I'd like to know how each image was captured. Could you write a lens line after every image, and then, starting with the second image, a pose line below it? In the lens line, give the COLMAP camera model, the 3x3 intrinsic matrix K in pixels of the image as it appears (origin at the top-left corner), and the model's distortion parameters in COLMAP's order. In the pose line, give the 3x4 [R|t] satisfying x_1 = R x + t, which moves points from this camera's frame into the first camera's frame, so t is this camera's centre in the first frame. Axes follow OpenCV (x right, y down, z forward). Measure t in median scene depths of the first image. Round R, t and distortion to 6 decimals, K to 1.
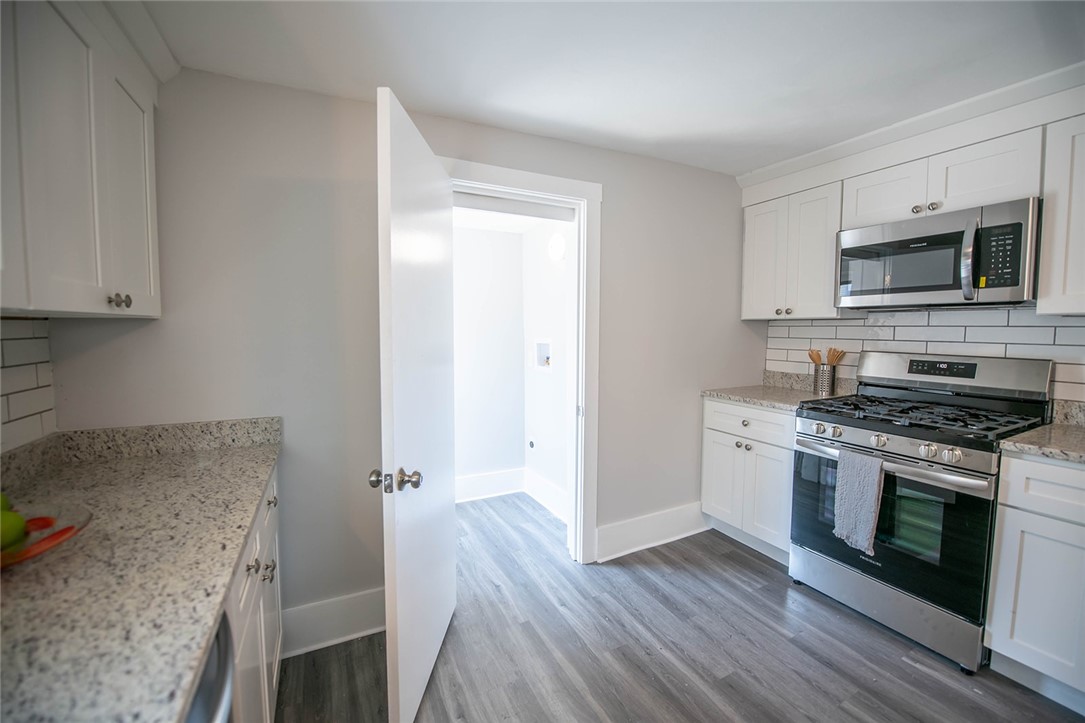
lens RADIAL K [[438.7, 0, 545.8], [0, 438.7, 354.2], [0, 0, 1]] dist [-0.015128, -0.000737]
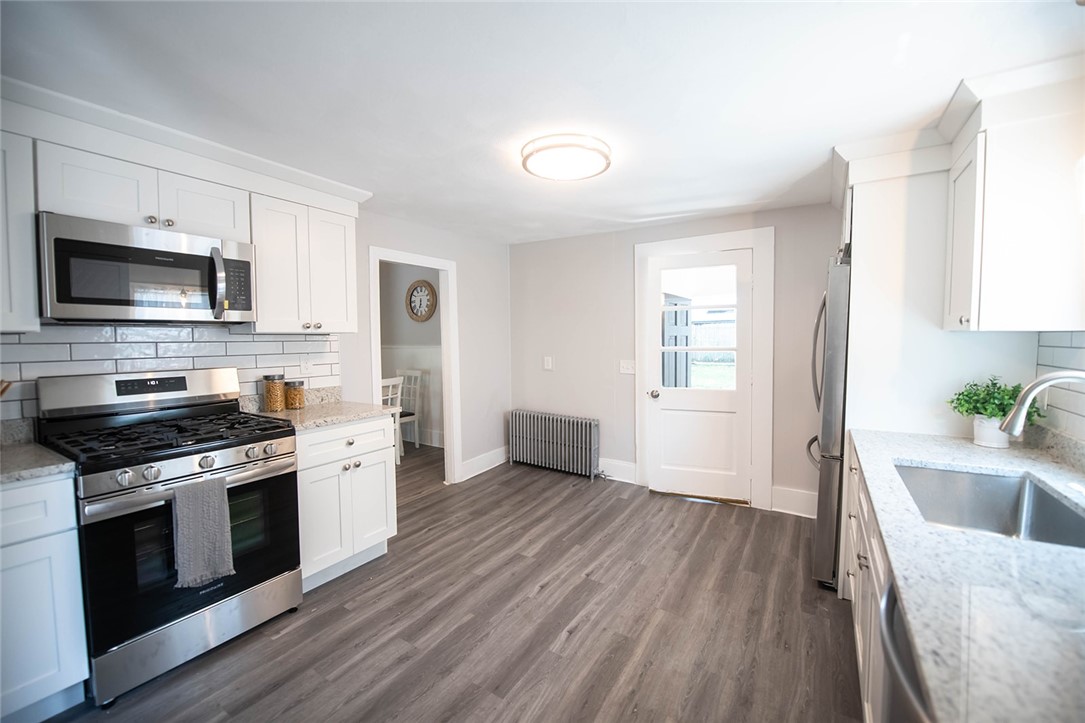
lens RADIAL K [[432.1, 0, 551.2], [0, 432.1, 357.7], [0, 0, 1]] dist [-0.017109, -0.002032]
pose [[-0.516840, -0.034110, 0.855402, -0.396068], [0.062924, 0.994990, 0.077695, -0.050847], [-0.853766, 0.093981, -0.512104, 0.757850]]
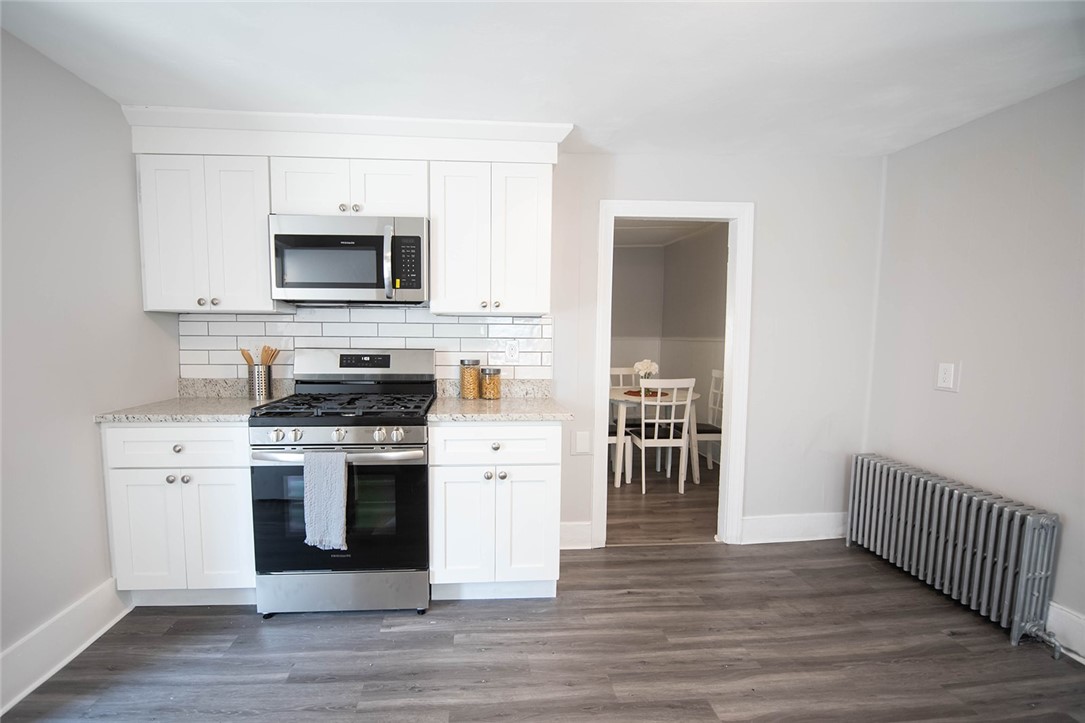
lens RADIAL K [[494.3, 0, 513.2], [0, 494.3, 380.0], [0, 0, 1]] dist [-0.014674, -0.002255]
pose [[0.395918, -0.083240, 0.914505, -0.091132], [0.050117, 0.996358, 0.068993, 0.014142], [-0.916917, 0.018516, 0.398648, 0.167718]]
